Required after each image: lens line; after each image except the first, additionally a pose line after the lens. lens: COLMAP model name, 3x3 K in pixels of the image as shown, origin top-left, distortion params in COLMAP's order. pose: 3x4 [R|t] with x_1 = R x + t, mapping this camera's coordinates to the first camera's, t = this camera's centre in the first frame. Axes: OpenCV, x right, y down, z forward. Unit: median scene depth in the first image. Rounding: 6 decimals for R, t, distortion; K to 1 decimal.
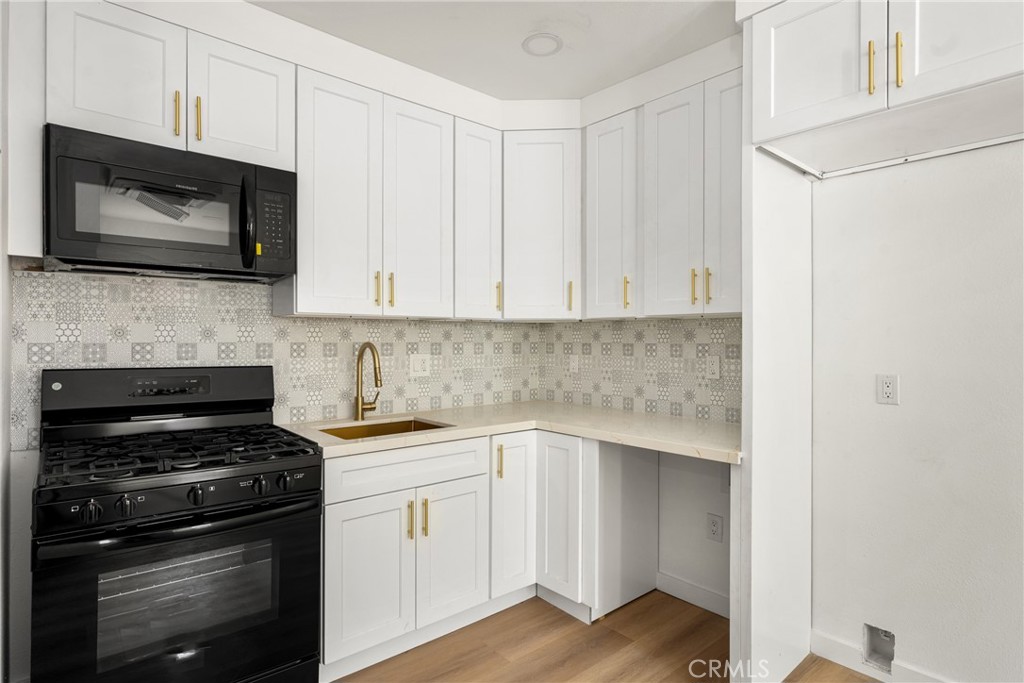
lens RADIAL K [[535.9, 0, 515.5], [0, 535.9, 340.3], [0, 0, 1]] dist [0.006569, 0.000122]
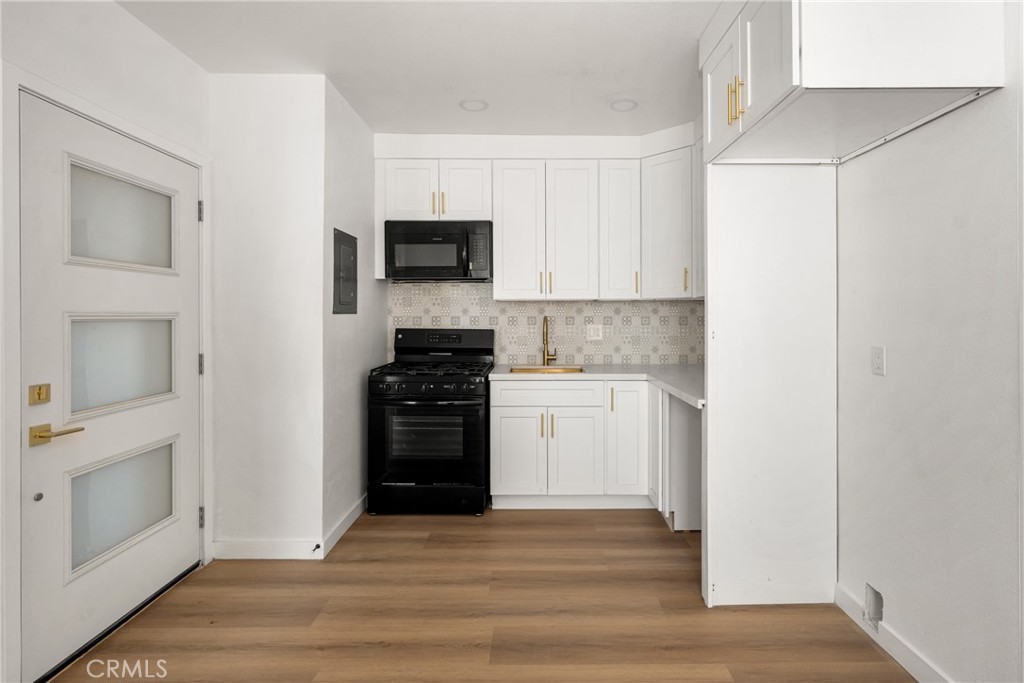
lens RADIAL K [[481.7, 0, 527.8], [0, 481.7, 315.1], [0, 0, 1]] dist [0.013339, -0.001244]
pose [[0.765862, -0.002253, -0.643001, 0.678708], [0.001955, 0.999997, -0.001176, 0.002453], [0.643002, -0.000357, 0.765864, -0.139105]]
